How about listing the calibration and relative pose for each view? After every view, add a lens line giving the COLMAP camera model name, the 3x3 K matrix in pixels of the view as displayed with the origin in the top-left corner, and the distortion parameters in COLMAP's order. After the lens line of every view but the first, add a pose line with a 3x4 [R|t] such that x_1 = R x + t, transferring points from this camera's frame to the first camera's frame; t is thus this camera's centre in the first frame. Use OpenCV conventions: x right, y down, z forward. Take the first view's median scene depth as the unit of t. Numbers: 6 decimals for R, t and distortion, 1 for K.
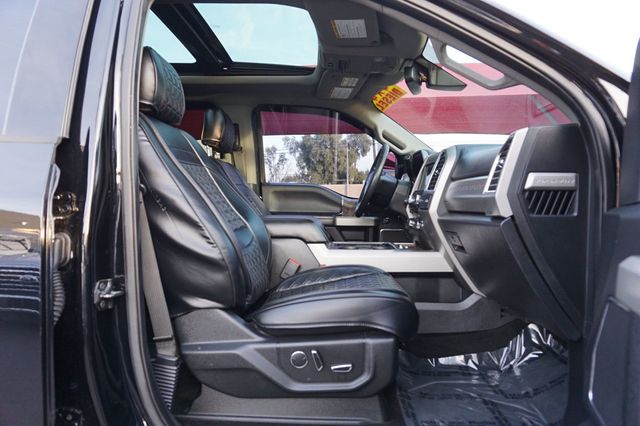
lens RADIAL K [[433.3, 0, 320.0], [0, 433.3, 213.0], [0, 0, 1]] dist [-0.028846, 0.006529]
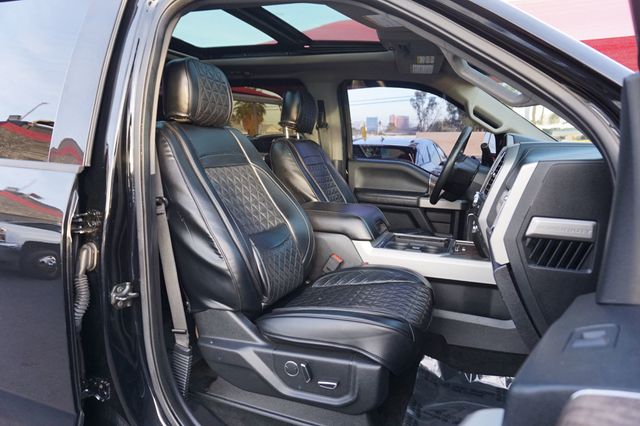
lens RADIAL K [[433.3, 0, 320.0], [0, 433.3, 213.0], [0, 0, 1]] dist [-0.028846, 0.006529]
pose [[0.942665, 0.070803, -0.326144, 0.334083], [-0.028765, 0.990837, 0.131962, -0.181396], [0.332499, -0.115014, 0.936064, 0.070916]]
